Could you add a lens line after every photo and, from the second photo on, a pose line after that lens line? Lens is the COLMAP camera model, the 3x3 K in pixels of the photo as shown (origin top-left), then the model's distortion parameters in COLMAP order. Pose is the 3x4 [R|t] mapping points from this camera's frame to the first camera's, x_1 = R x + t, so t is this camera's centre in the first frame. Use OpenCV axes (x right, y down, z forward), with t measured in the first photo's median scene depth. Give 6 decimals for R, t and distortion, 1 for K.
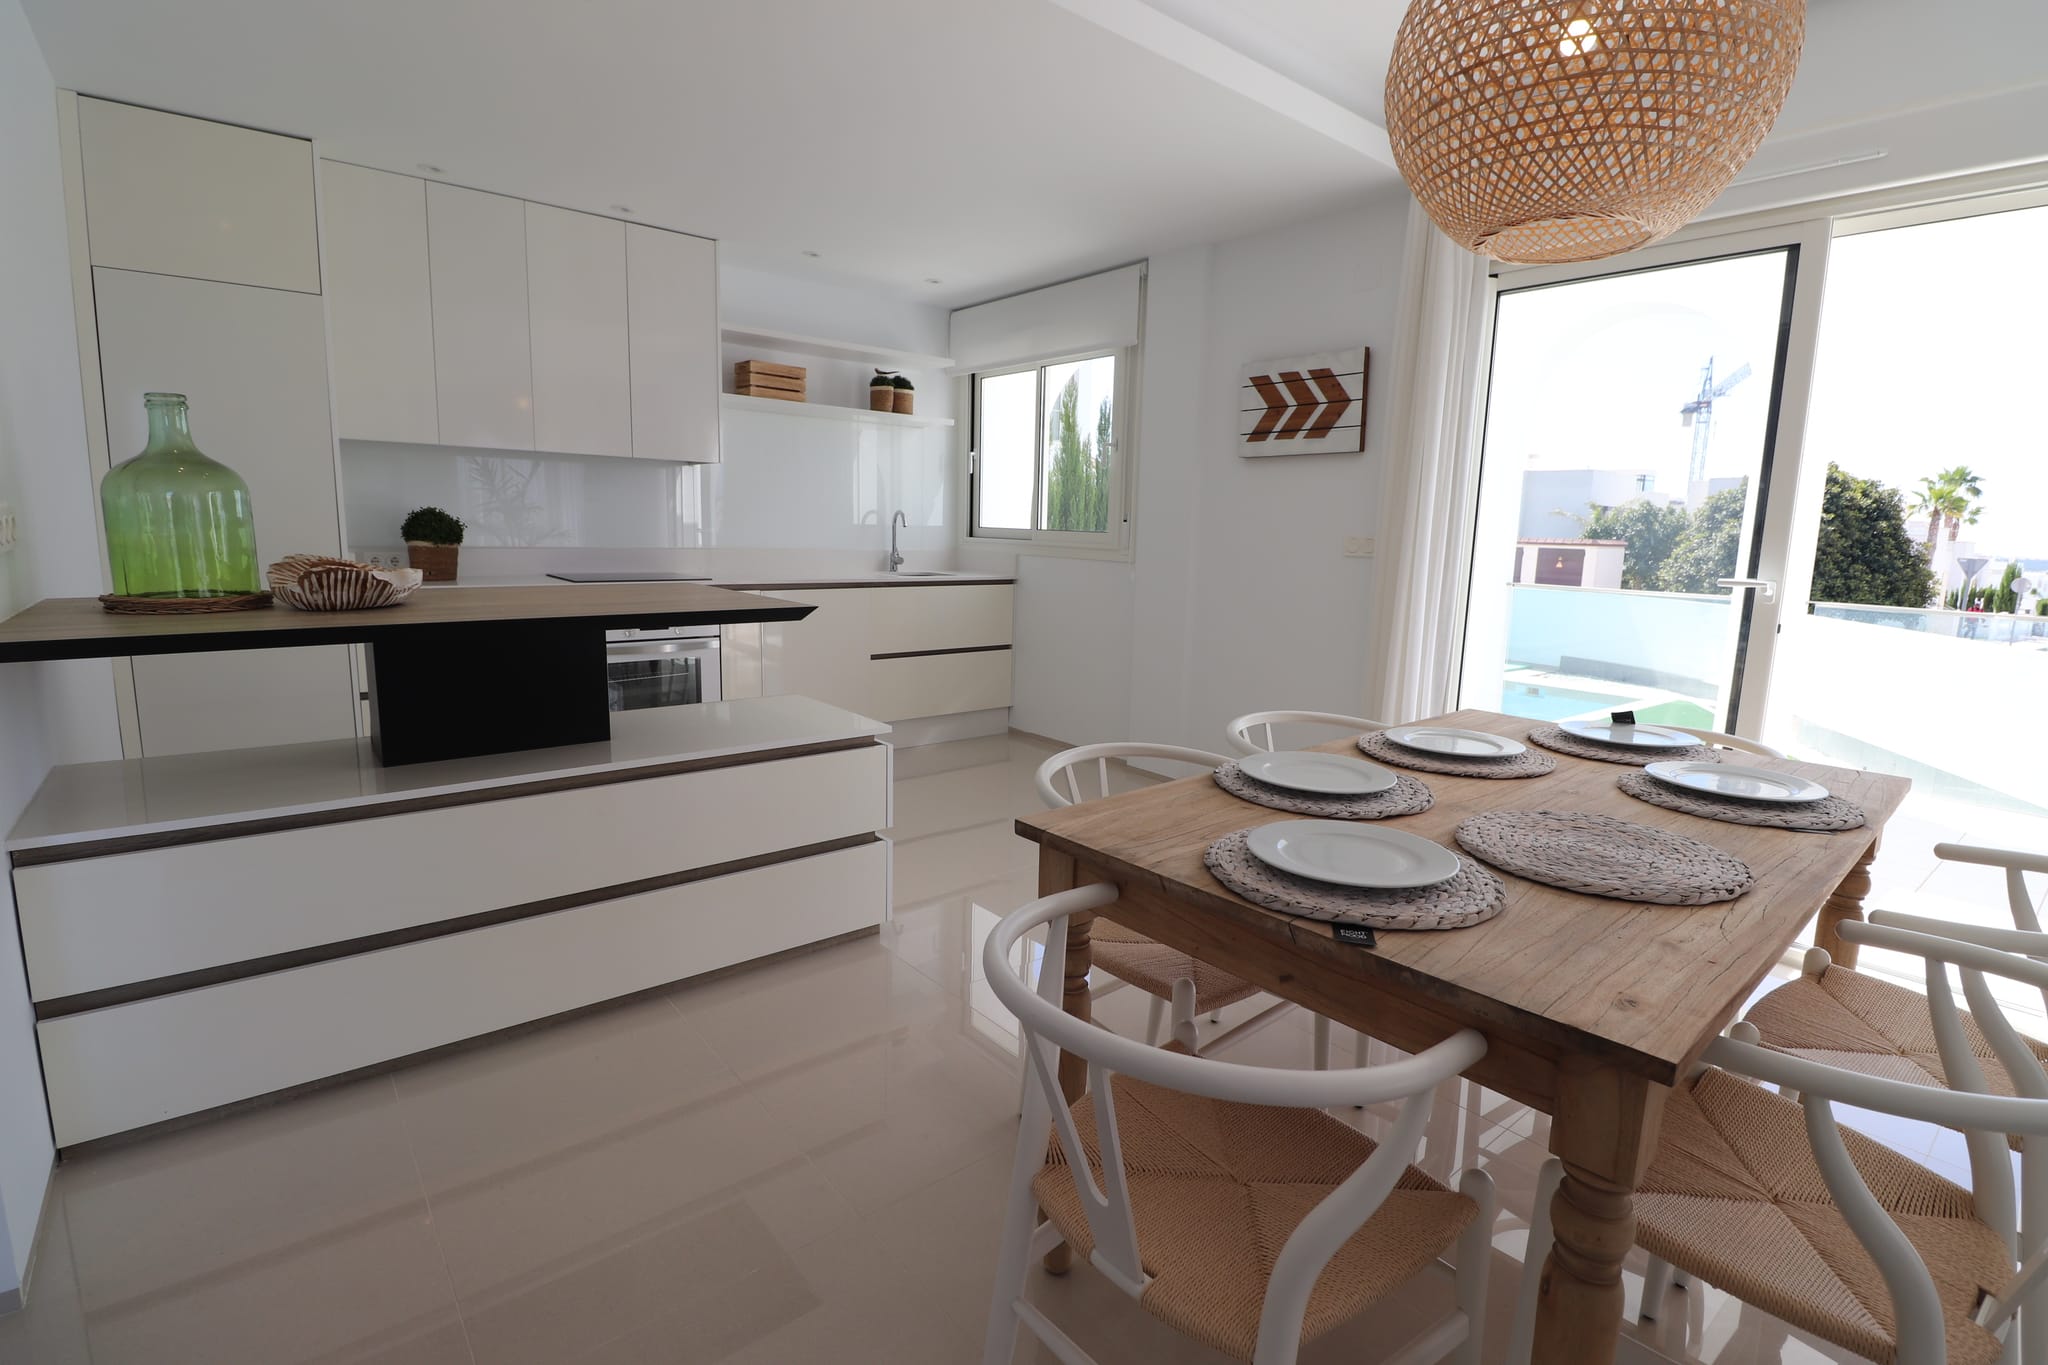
lens RADIAL K [[963.7, 0, 1026.6], [0, 963.7, 680.1], [0, 0, 1]] dist [-0.013127, -0.005345]
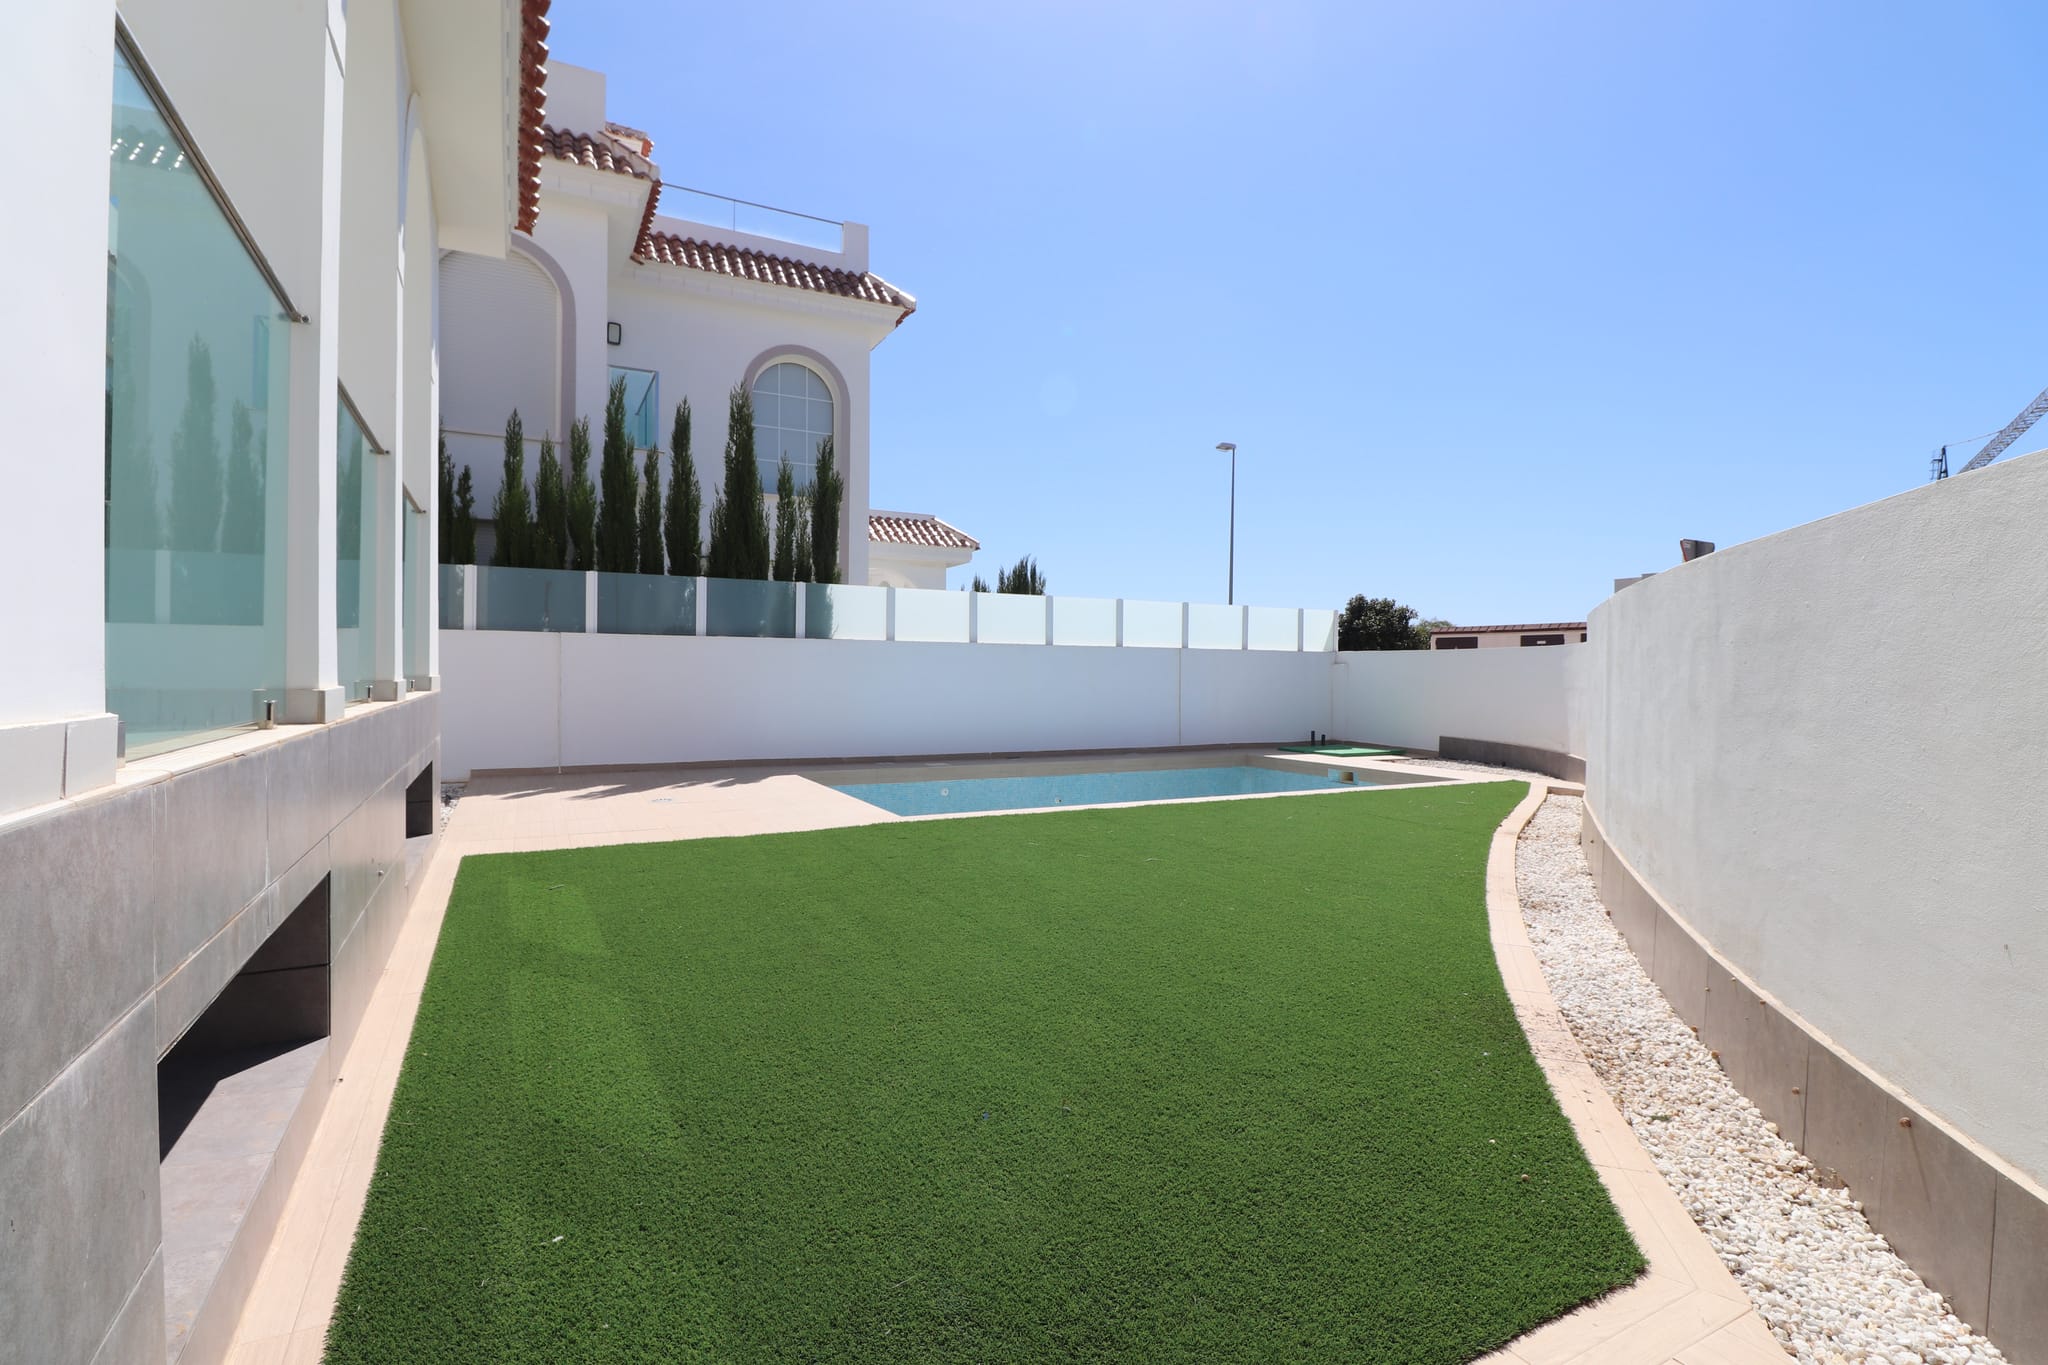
lens RADIAL K [[963.7, 0, 1014.6], [0, 963.7, 676.3], [0, 0, 1]] dist [-0.013127, -0.005345]
pose [[0.979443, -0.020356, -0.200691, 1.205624], [-0.011074, 0.987969, -0.154255, 0.142835], [0.201417, 0.153306, 0.967434, 0.680975]]
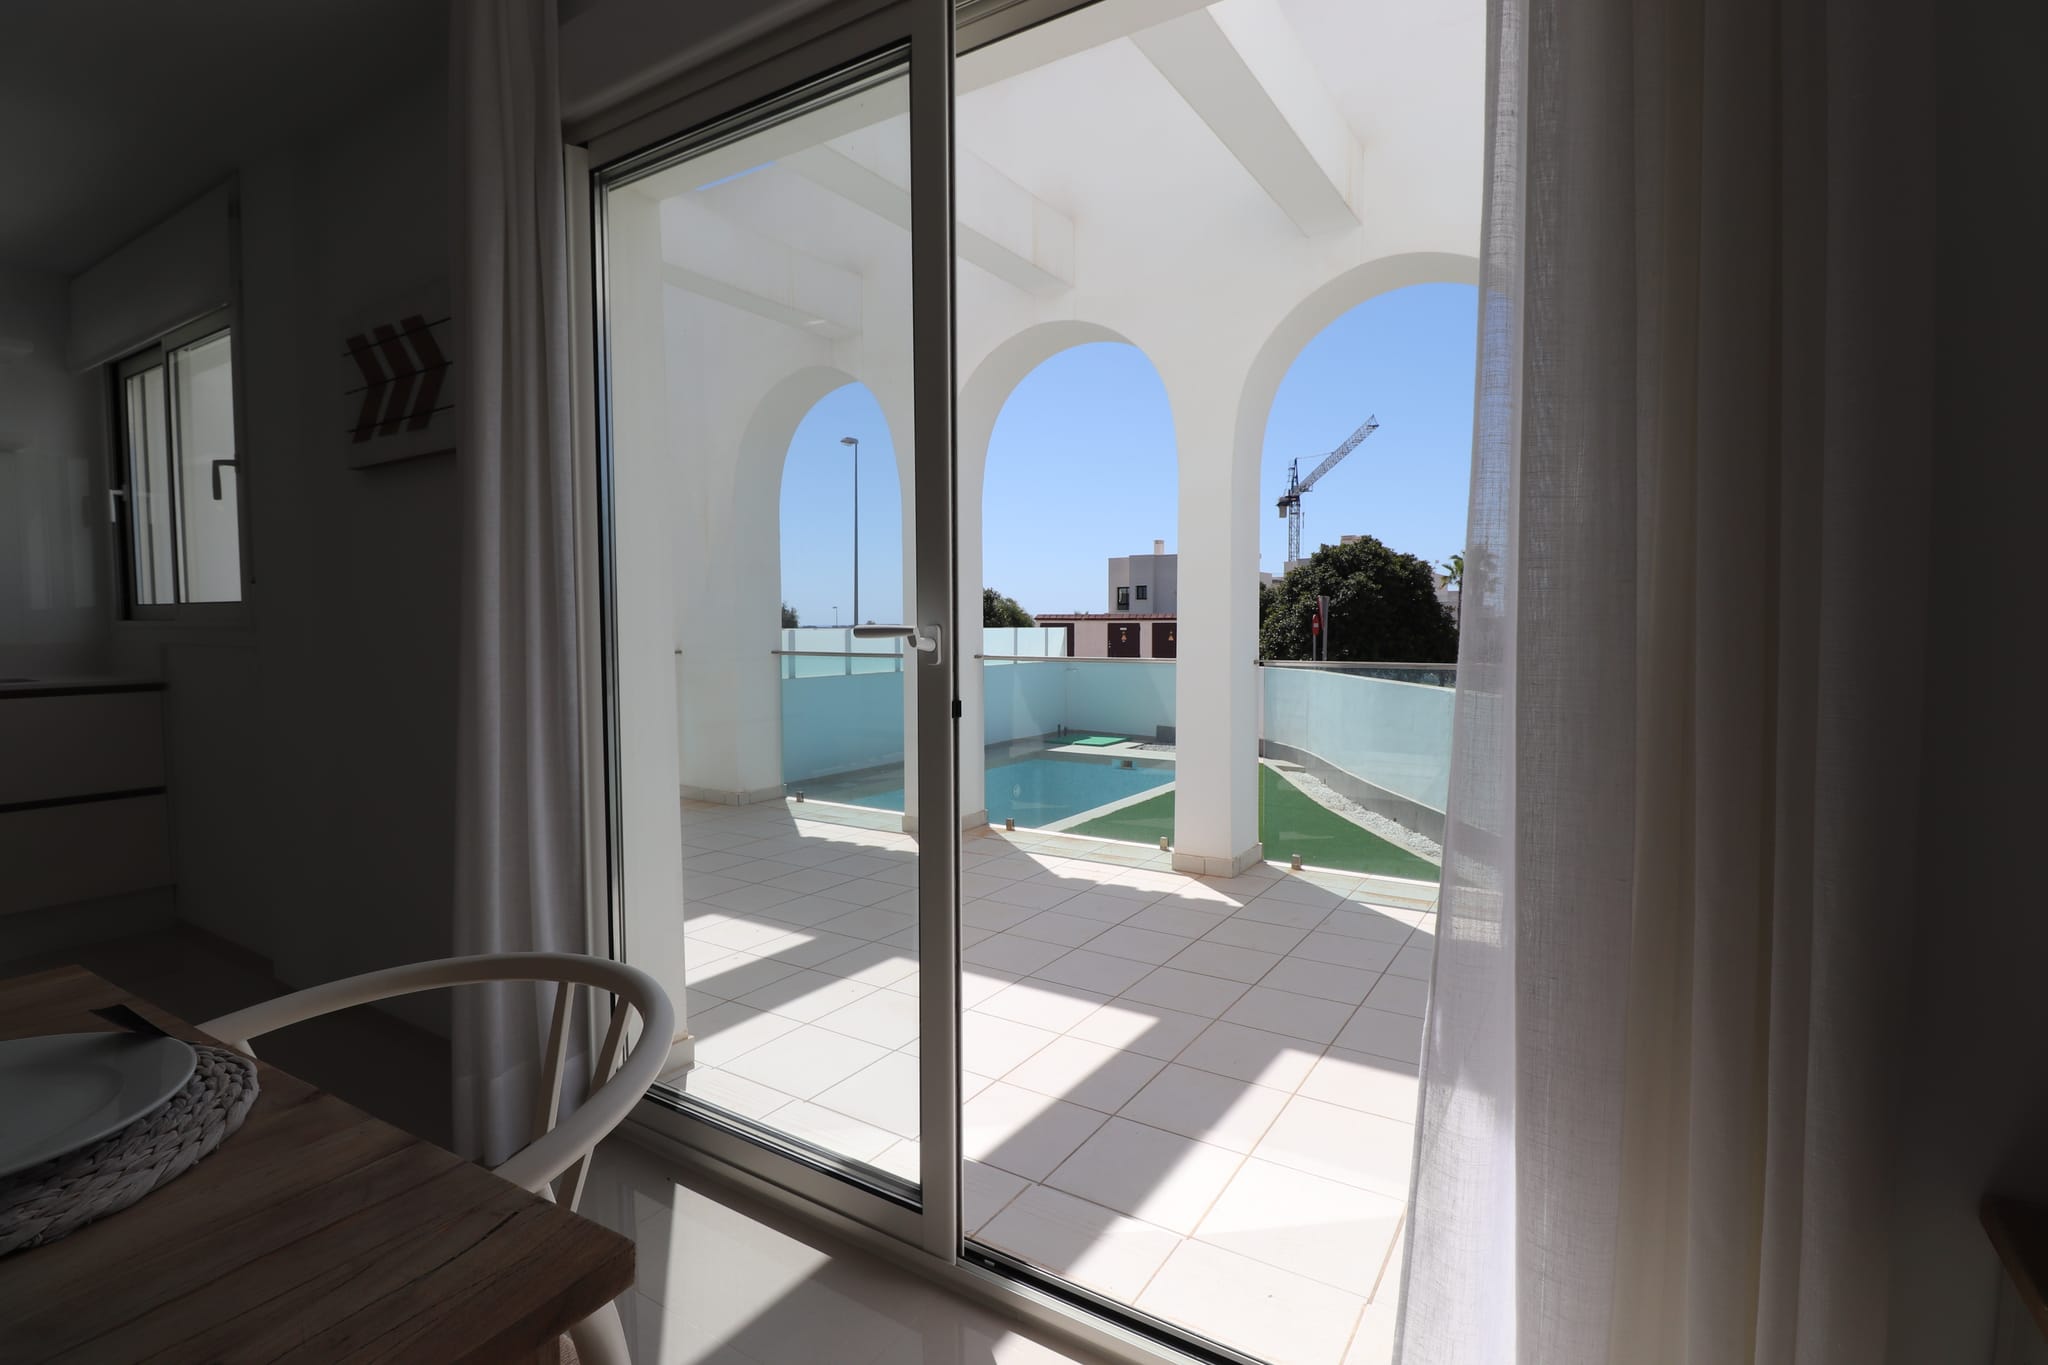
lens RADIAL K [[963.7, 0, 1027.4], [0, 963.7, 677.1], [0, 0, 1]] dist [-0.013127, -0.005345]
pose [[0.947161, -0.050053, 0.316830, 0.335866], [0.080126, 0.993356, -0.082605, -0.011050], [-0.310591, 0.103626, 0.944878, 0.235126]]
